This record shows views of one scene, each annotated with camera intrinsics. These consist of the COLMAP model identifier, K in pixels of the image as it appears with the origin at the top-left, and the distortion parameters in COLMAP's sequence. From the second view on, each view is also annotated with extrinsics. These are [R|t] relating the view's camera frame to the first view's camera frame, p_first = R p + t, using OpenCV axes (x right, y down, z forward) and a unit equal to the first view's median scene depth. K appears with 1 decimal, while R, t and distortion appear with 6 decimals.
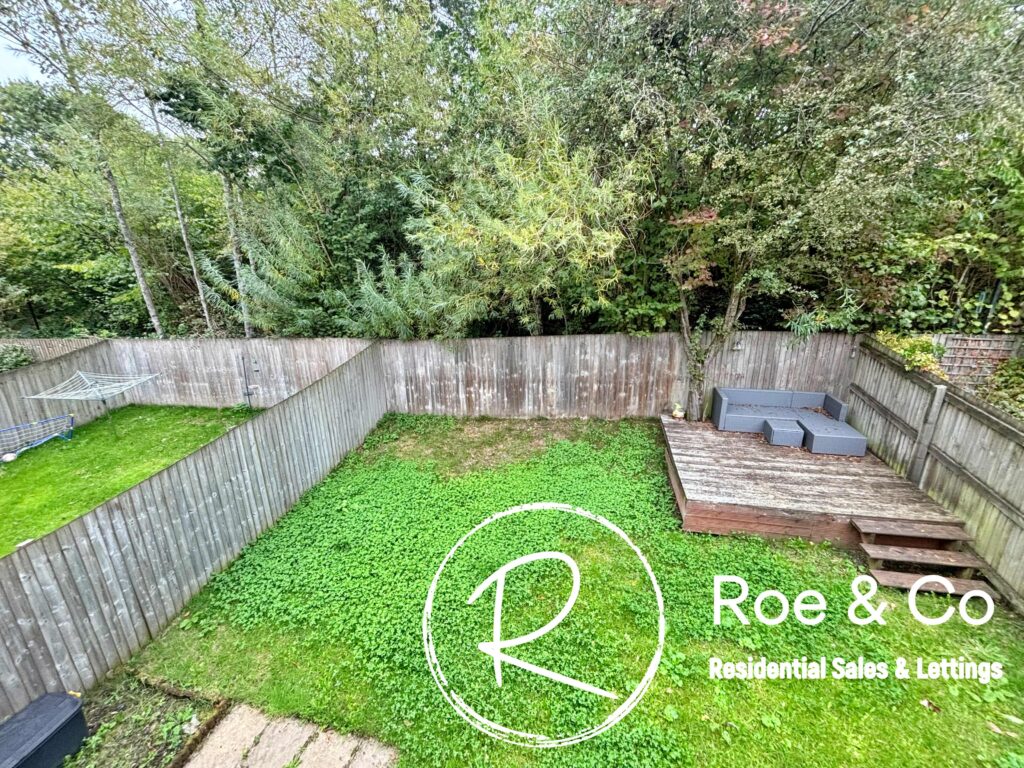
lens RADIAL K [[420.3, 0, 512.0], [0, 420.3, 384.0], [0, 0, 1]] dist [0.026096, -0.000112]
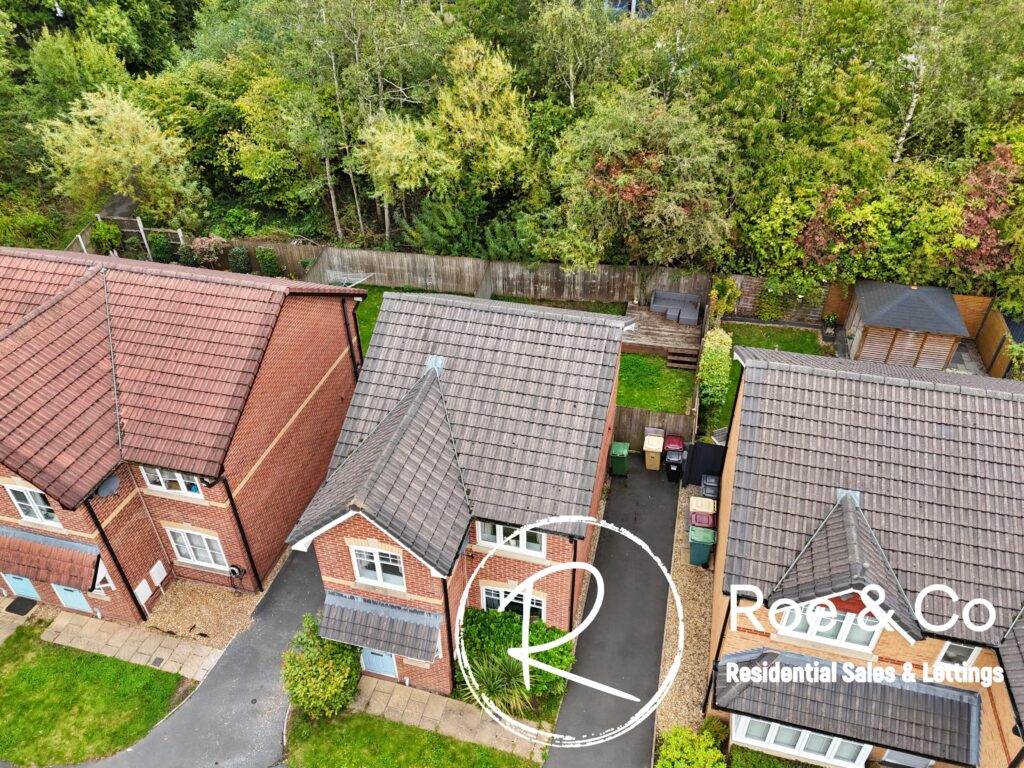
lens RADIAL K [[722.6, 0, 512.0], [0, 722.6, 384.0], [0, 0, 1]] dist [0.000739, 0.000053]
pose [[0.999885, 0.012709, -0.008331, -0.186126], [-0.009026, 0.937743, 0.347213, -0.758187], [0.012225, -0.347097, 0.937749, -2.435421]]
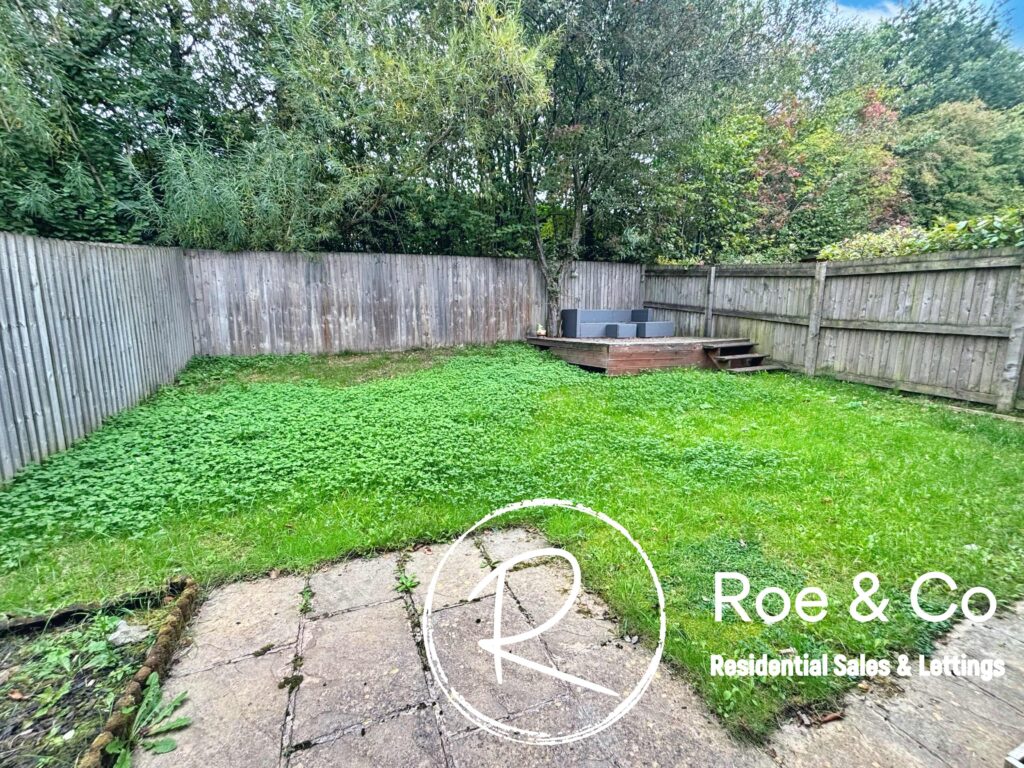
lens RADIAL K [[423.2, 0, 511.6], [0, 423.2, 387.6], [0, 0, 1]] dist [-0.001488, -0.000450]
pose [[0.813956, -0.067134, 0.577035, -0.300904], [0.155569, 0.982211, -0.105170, 0.296425], [-0.559709, 0.175372, 0.809920, 0.163600]]
